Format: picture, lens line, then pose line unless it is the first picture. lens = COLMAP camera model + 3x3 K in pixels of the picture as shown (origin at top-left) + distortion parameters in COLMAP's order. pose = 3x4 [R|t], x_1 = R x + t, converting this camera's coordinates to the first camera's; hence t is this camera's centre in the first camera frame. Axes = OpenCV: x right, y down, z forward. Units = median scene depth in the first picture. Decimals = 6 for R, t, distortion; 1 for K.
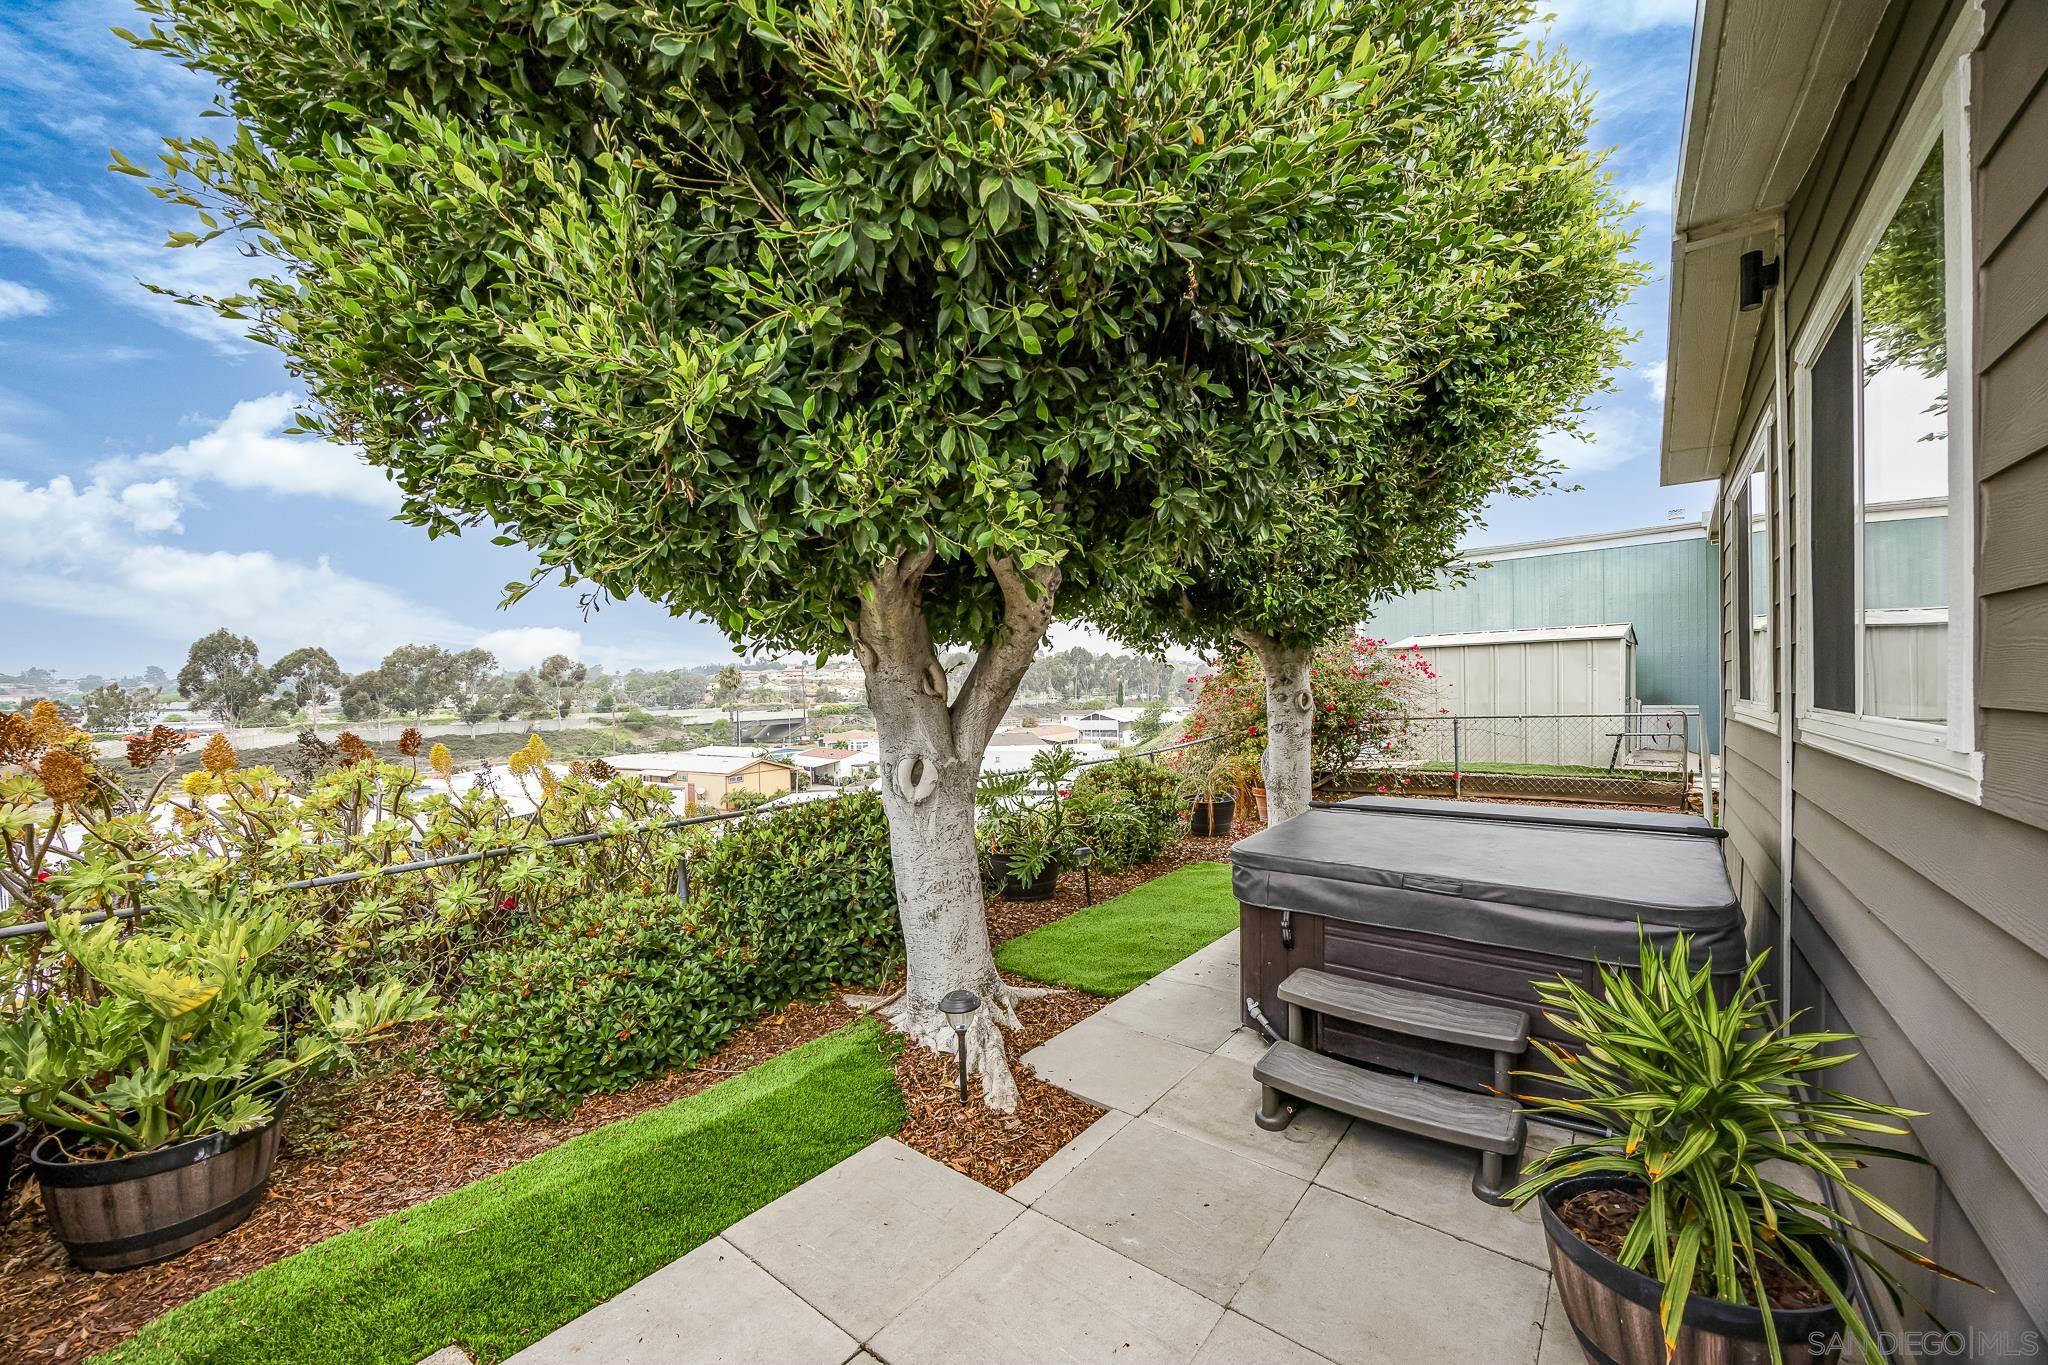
lens RADIAL K [[772.5, 0, 1024.4], [0, 772.5, 680.7], [0, 0, 1]] dist [-0.010464, 0.000368]
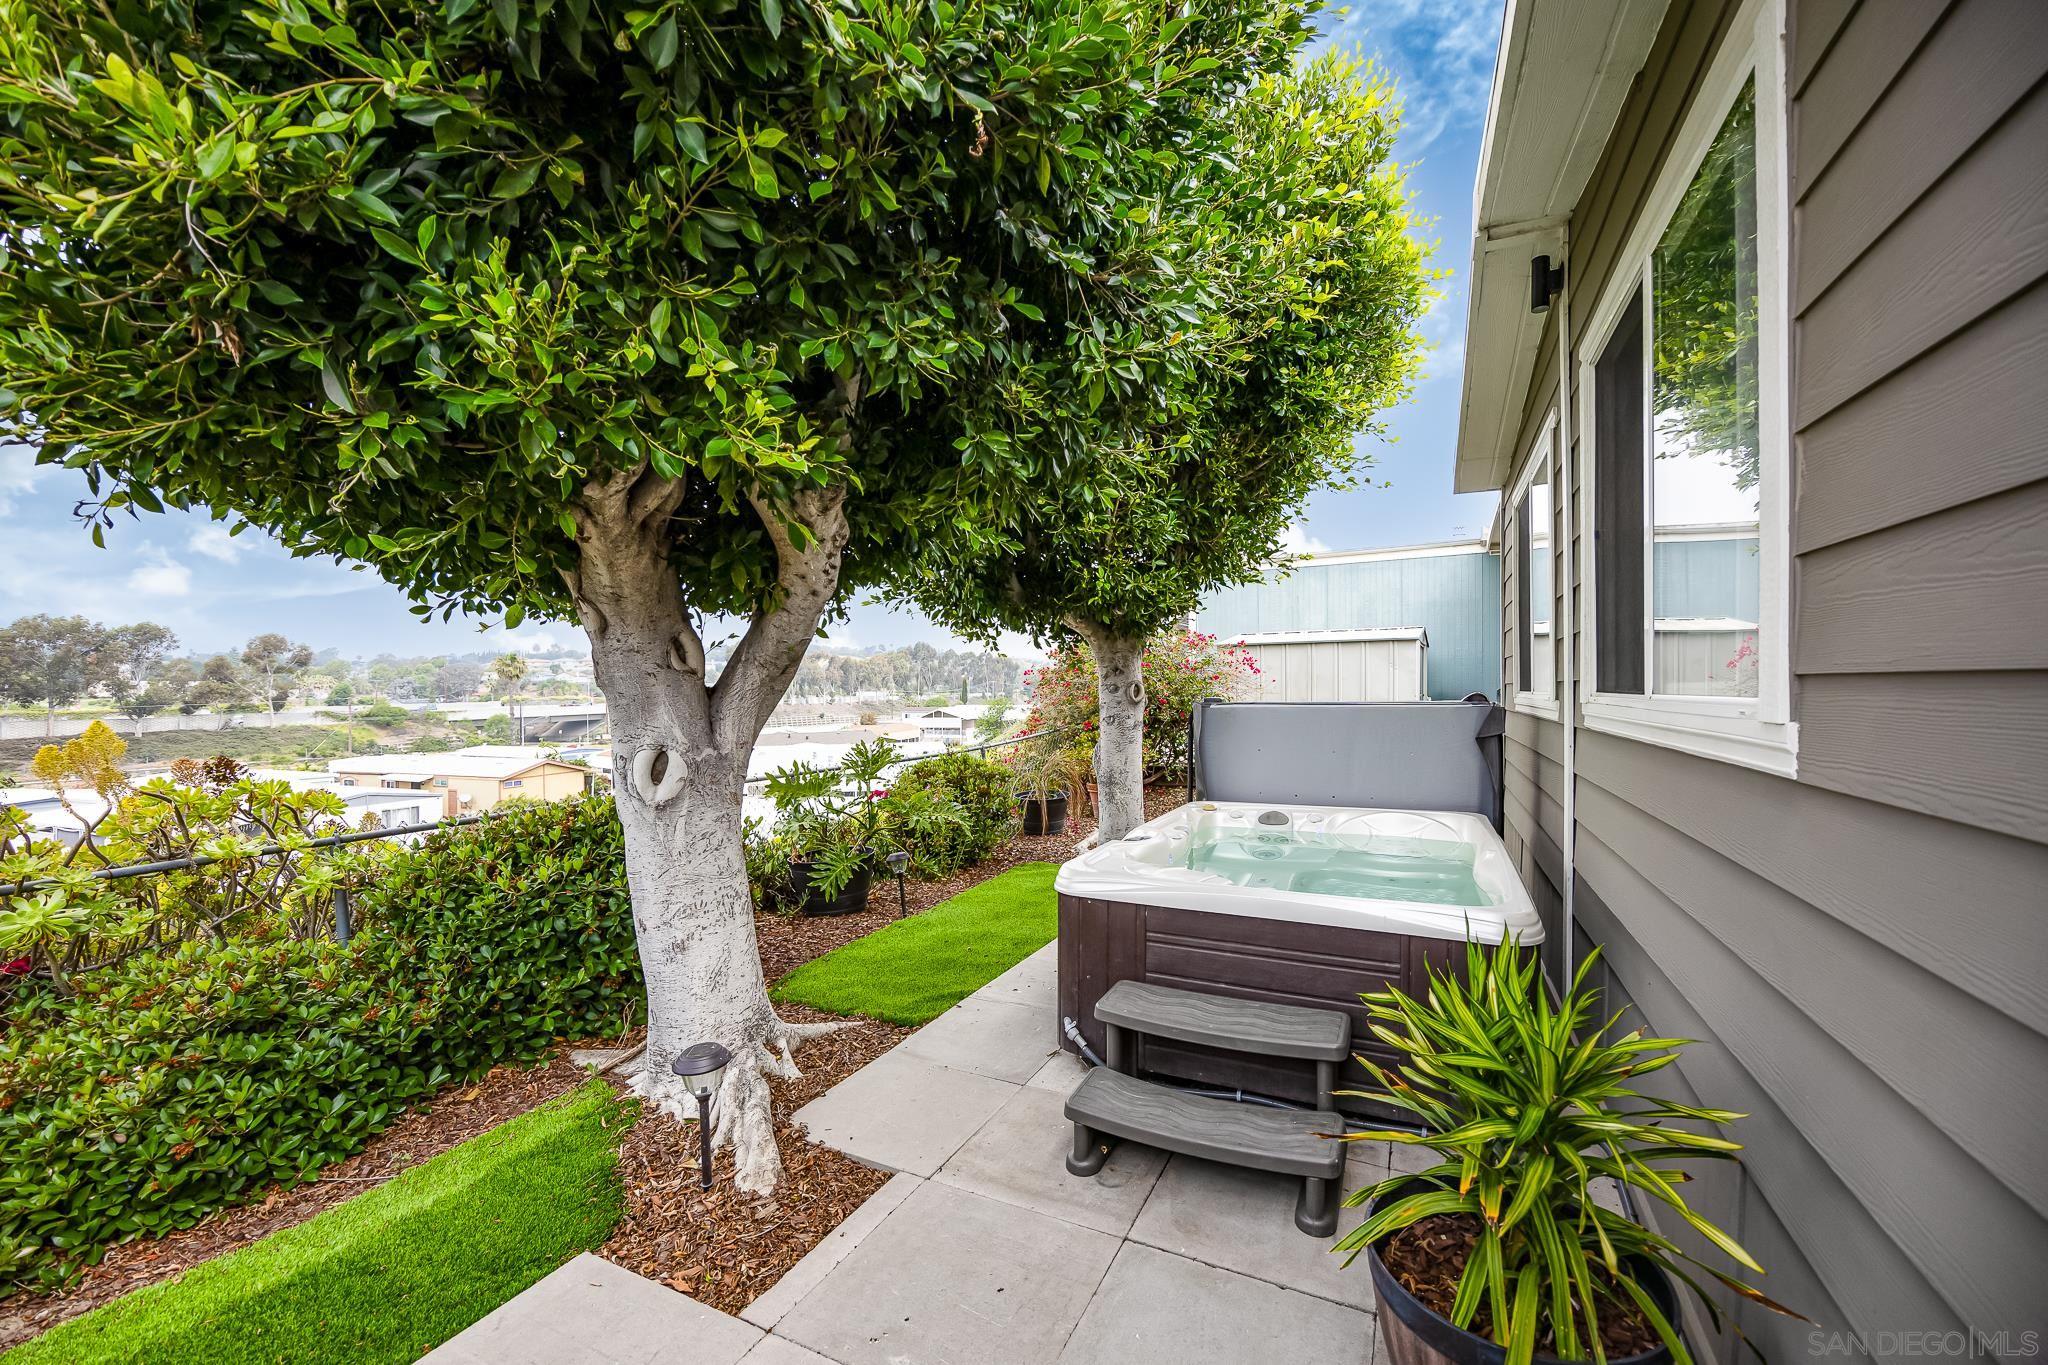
lens RADIAL K [[792.8, 0, 1041.1], [0, 792.8, 660.6], [0, 0, 1]] dist [-0.022328, 0.003587]
pose [[0.975723, 0.015640, 0.218448, 0.063570], [-0.011145, 0.999700, -0.021795, 0.022013], [-0.218723, 0.018831, 0.975605, 0.120501]]
